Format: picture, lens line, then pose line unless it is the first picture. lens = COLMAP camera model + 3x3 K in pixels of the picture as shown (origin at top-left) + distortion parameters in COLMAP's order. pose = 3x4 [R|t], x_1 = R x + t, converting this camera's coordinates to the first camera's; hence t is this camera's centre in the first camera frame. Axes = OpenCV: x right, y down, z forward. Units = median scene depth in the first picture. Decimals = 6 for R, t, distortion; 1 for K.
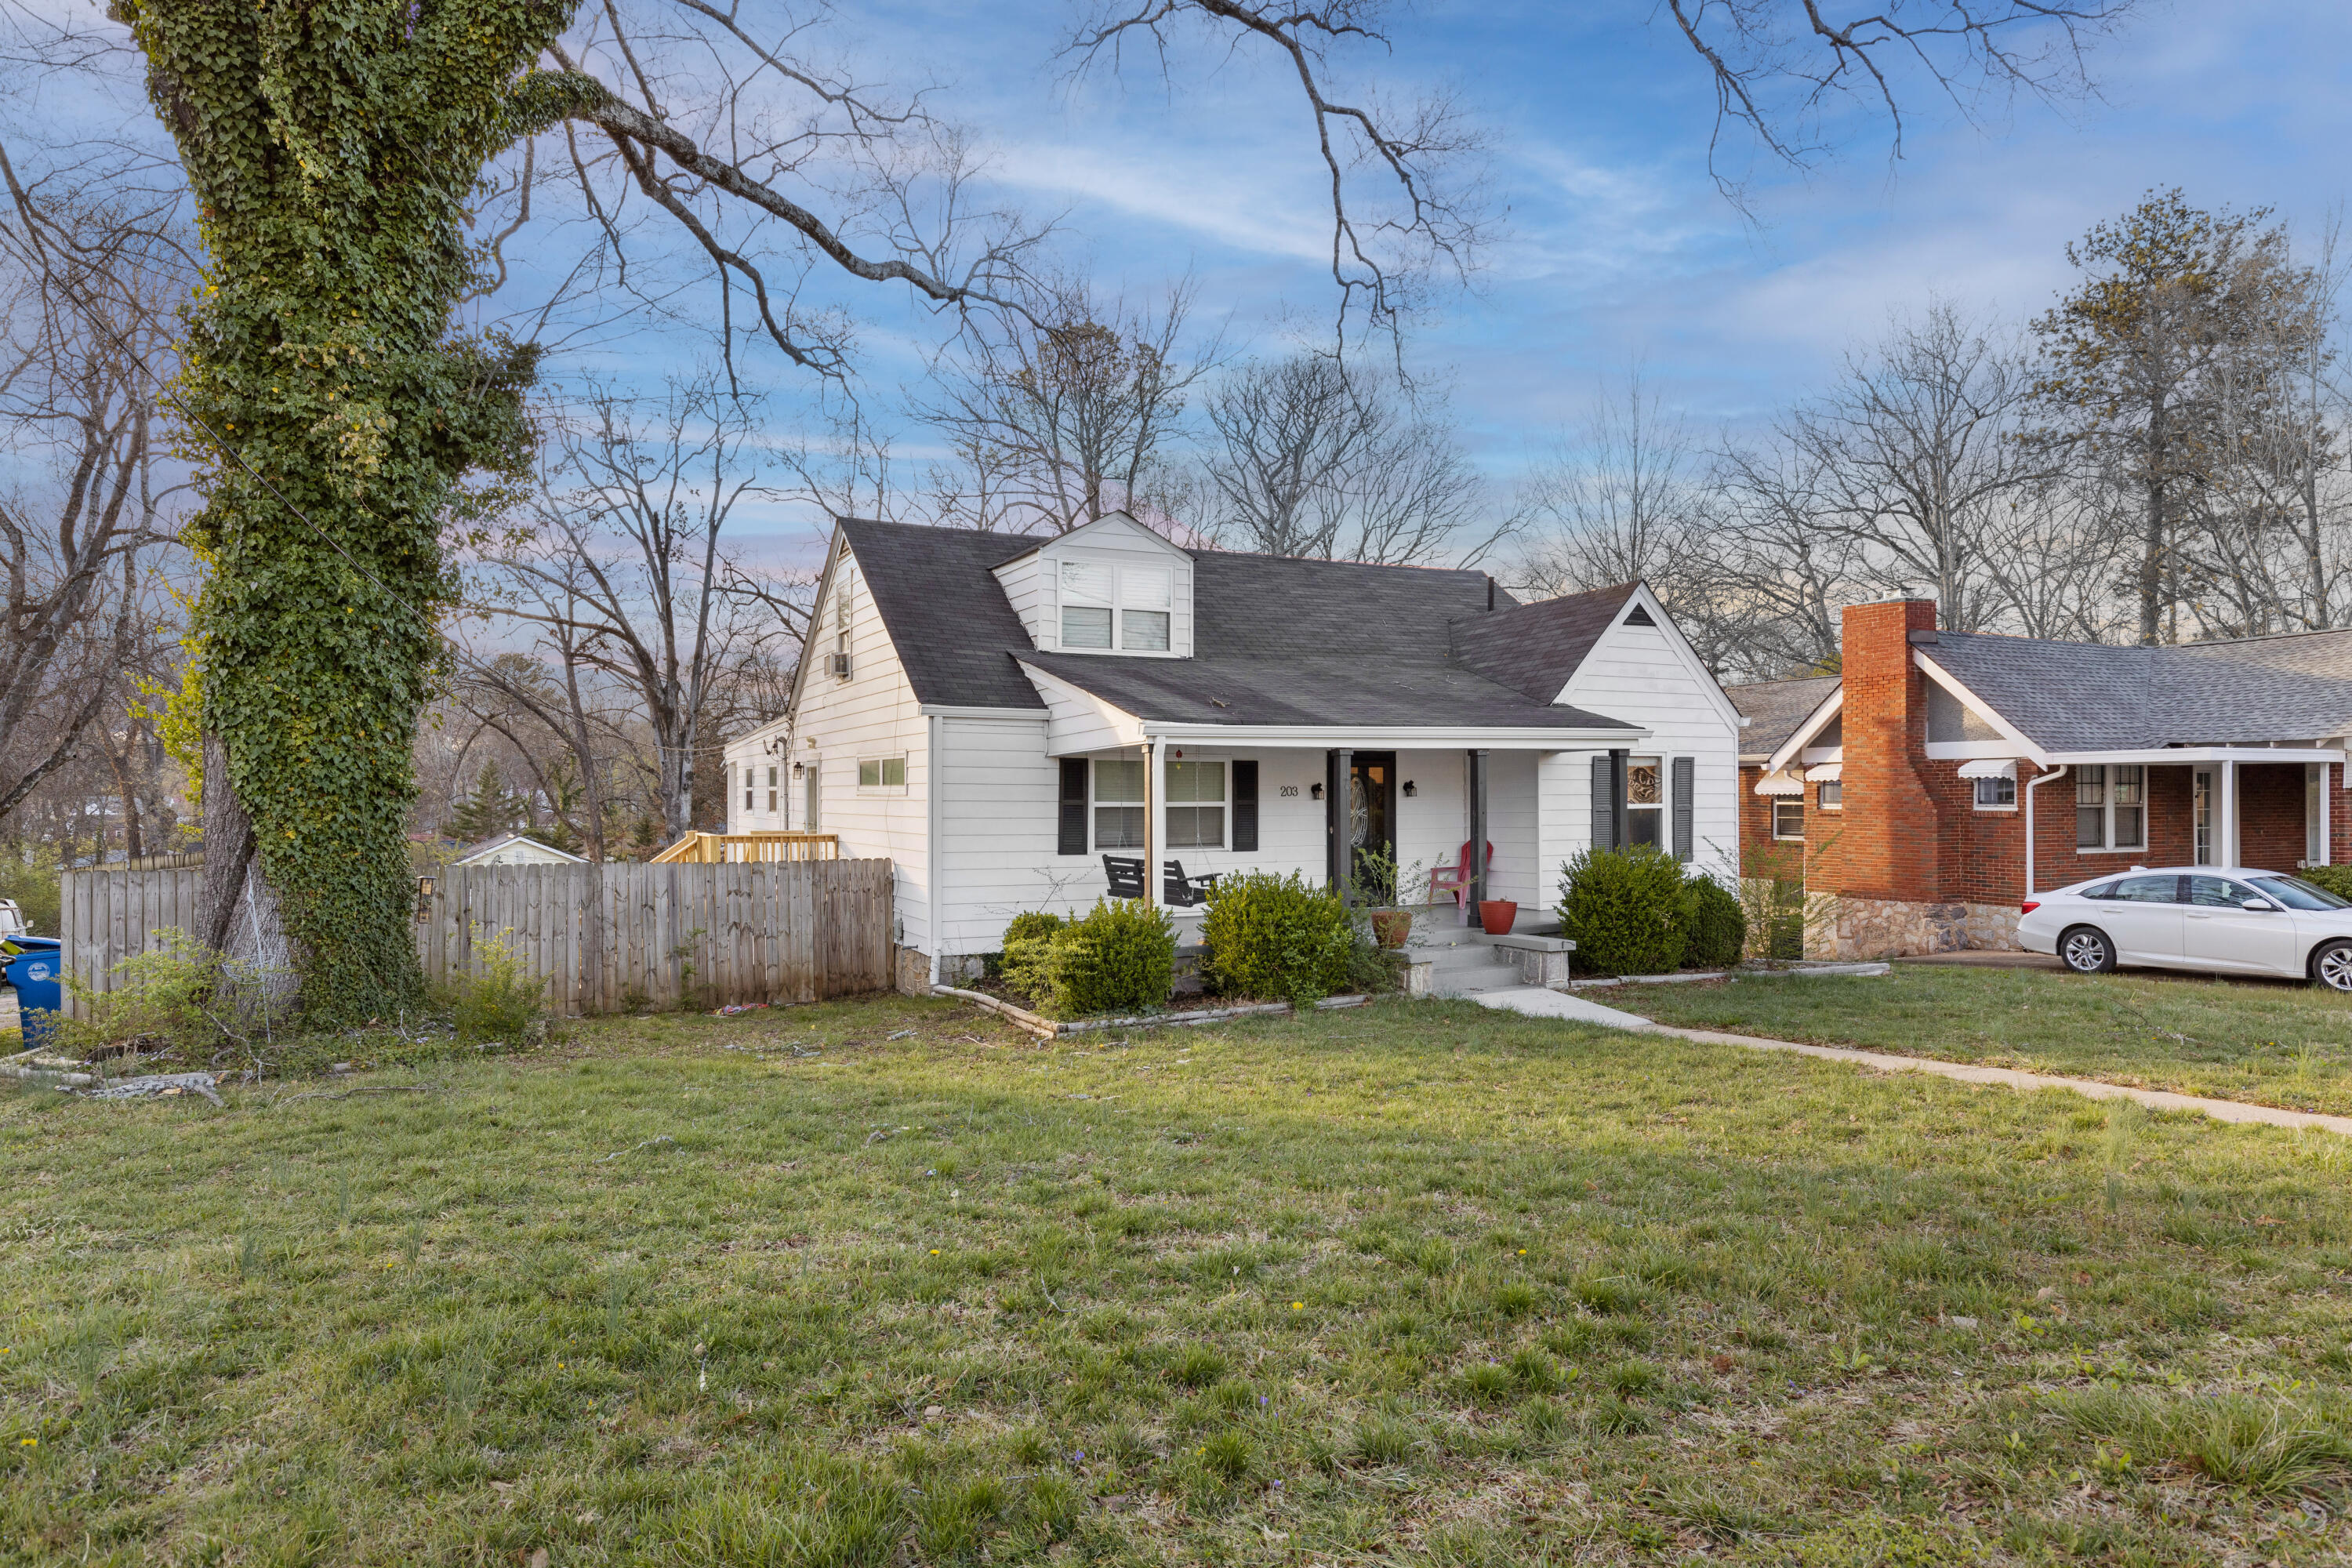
lens RADIAL K [[1358.2, 0, 1176.0], [0, 1358.2, 784.0], [0, 0, 1]] dist [0.001056, 0.000148]
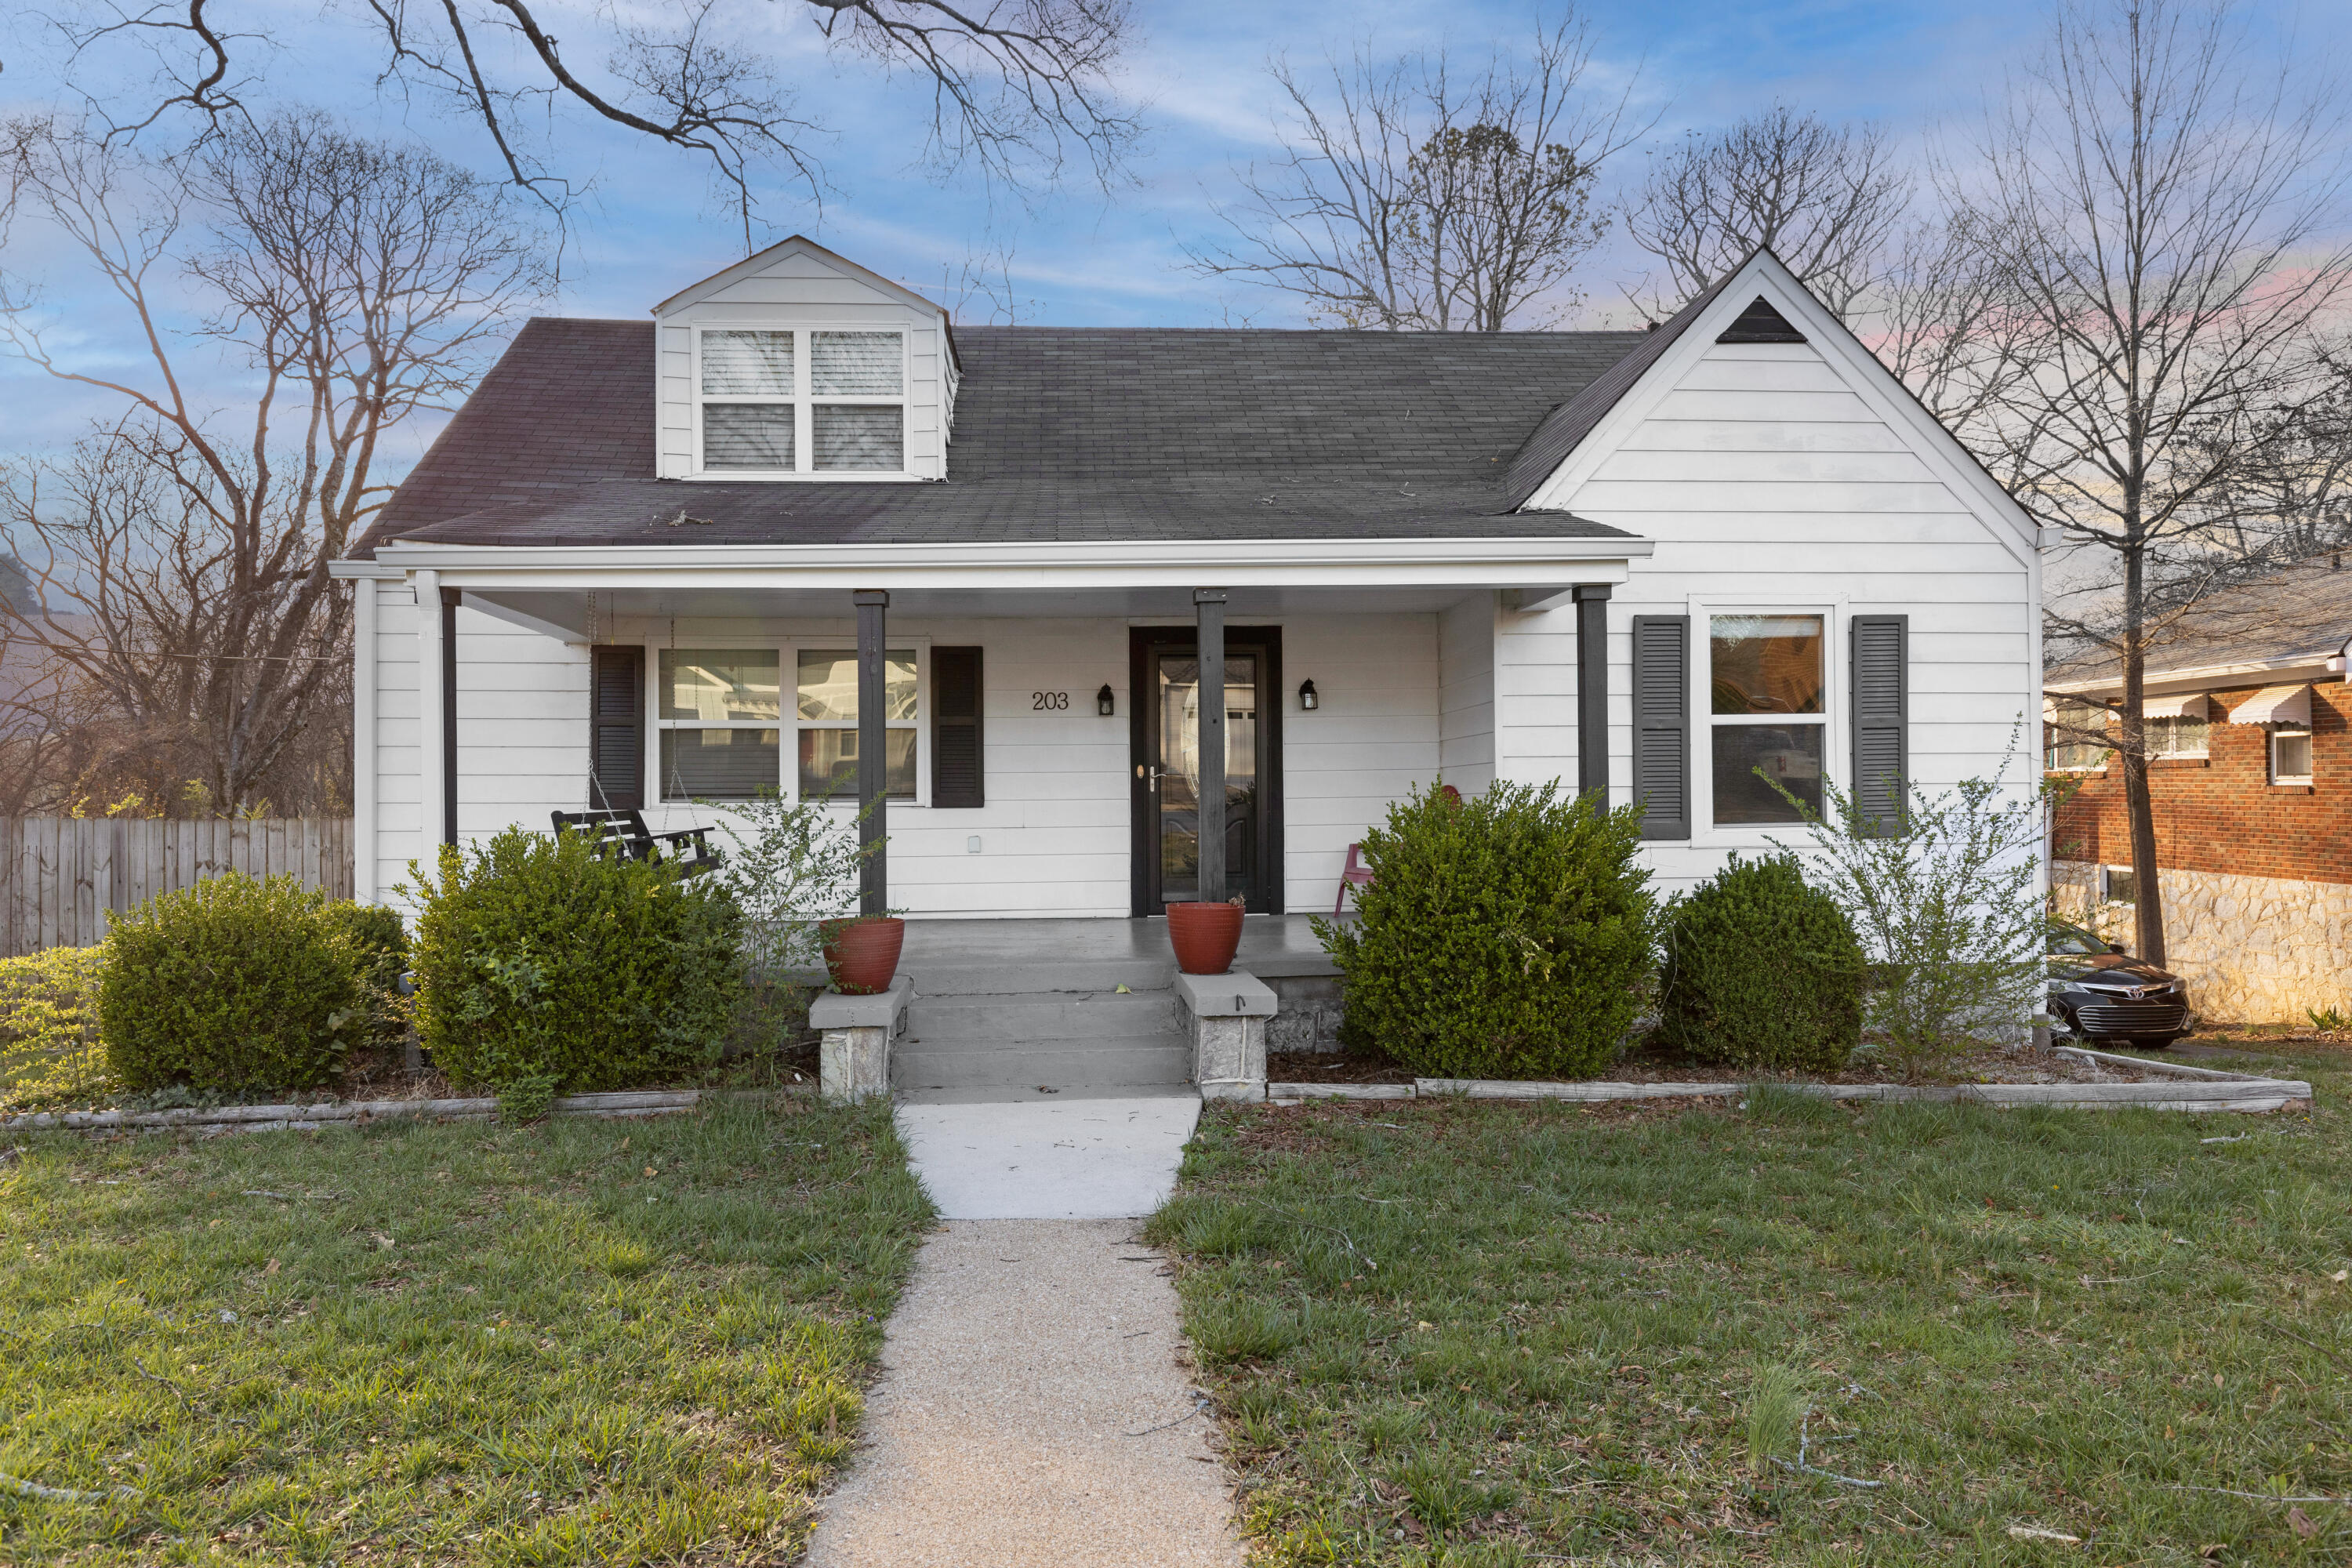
lens RADIAL K [[1611.0, 0, 1176.0], [0, 1611.0, 784.0], [0, 0, 1]] dist [0.000680, -0.000181]
pose [[0.927215, -0.004316, -0.374505, 0.372601], [0.007896, 0.999937, 0.008026, 0.034047], [0.374447, -0.010399, 0.927190, 0.403980]]
